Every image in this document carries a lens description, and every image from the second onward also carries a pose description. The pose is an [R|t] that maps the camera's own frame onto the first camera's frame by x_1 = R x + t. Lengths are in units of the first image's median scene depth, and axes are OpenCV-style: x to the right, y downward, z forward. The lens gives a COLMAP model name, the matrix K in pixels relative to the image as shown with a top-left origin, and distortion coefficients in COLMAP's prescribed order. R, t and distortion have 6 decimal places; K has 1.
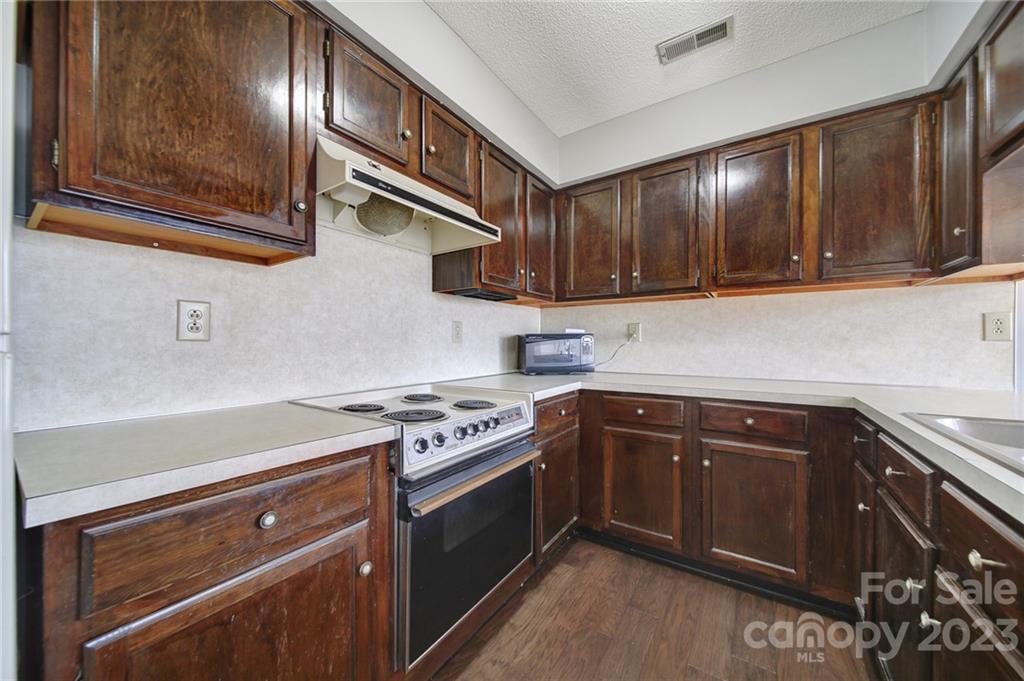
lens RADIAL K [[361.3, 0, 512.2], [0, 361.3, 341.3], [0, 0, 1]] dist [-0.002462, -0.001053]
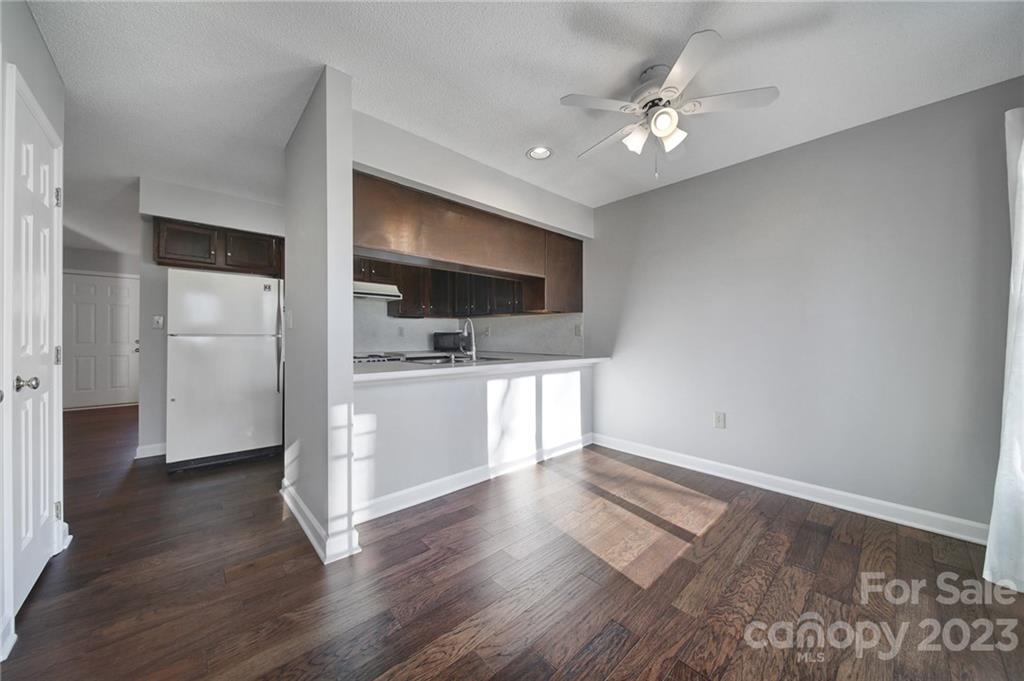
lens RADIAL K [[361.3, 0, 509.5], [0, 361.3, 337.5], [0, 0, 1]] dist [-0.002462, -0.001053]
pose [[0.971013, -0.000933, -0.239026, 1.194608], [0.000463, 0.999998, -0.002023, 0.016792], [0.239028, 0.001854, 0.971011, -1.230735]]
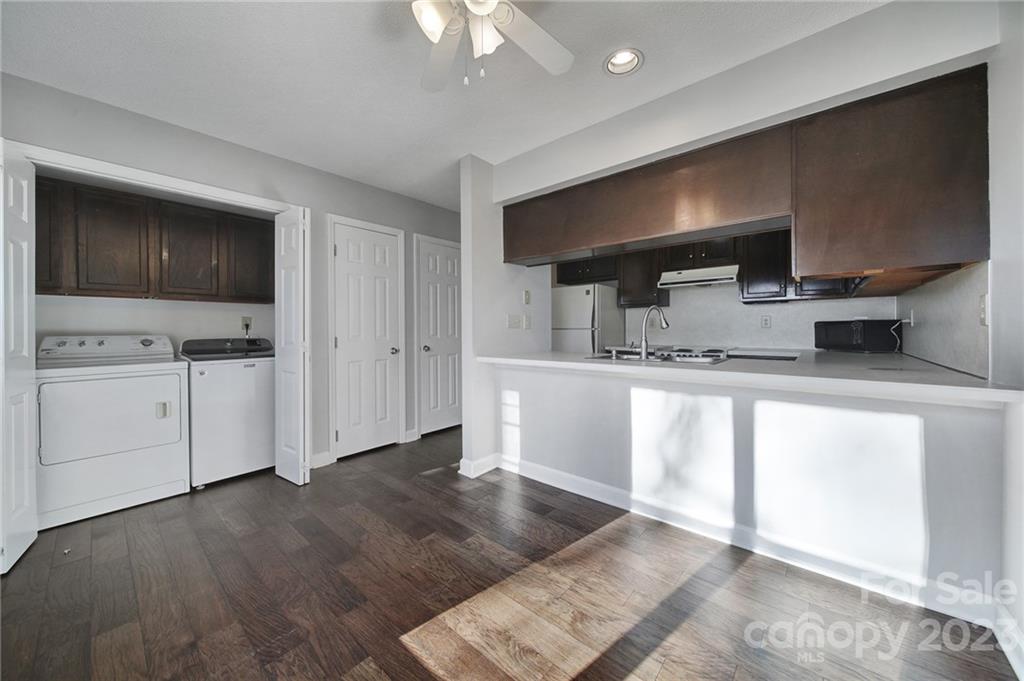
lens RADIAL K [[361.3, 0, 506.8], [0, 361.3, 331.9], [0, 0, 1]] dist [-0.002462, -0.001053]
pose [[-0.130219, 0.002607, -0.991482, 1.946264], [0.002141, 0.999995, 0.002349, 0.015775], [0.991483, -0.001817, -0.130224, -0.066976]]
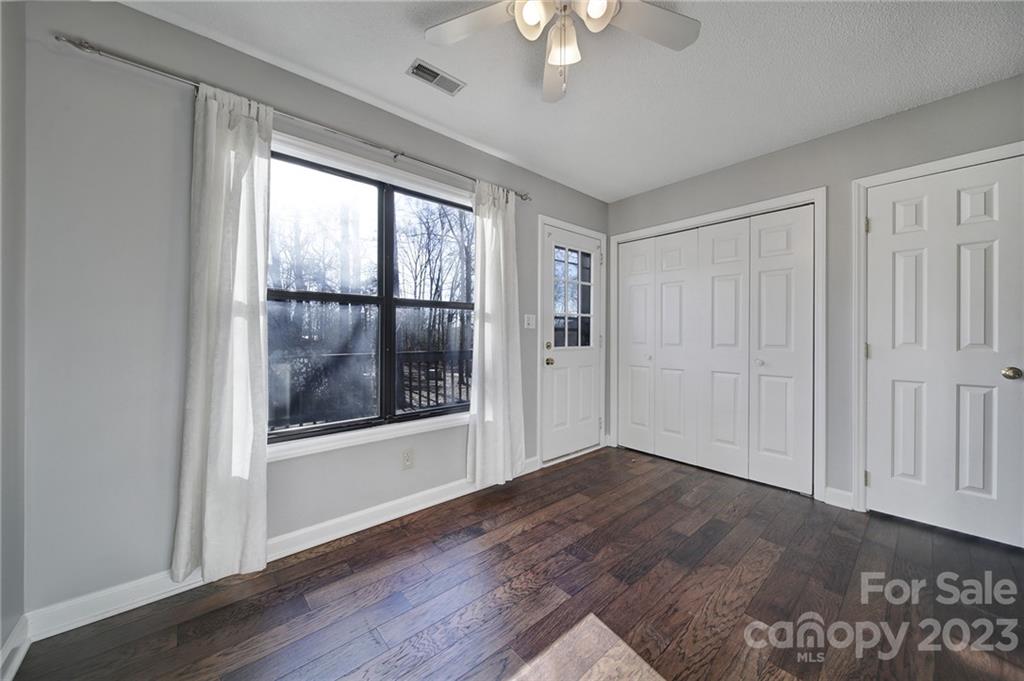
lens RADIAL K [[361.3, 0, 508.8], [0, 361.3, 335.1], [0, 0, 1]] dist [-0.002462, -0.001053]
pose [[-0.964919, -0.001846, 0.262543, 1.271790], [-0.000086, 0.999977, 0.006713, 0.007511], [-0.262549, 0.006455, -0.964897, 0.411394]]
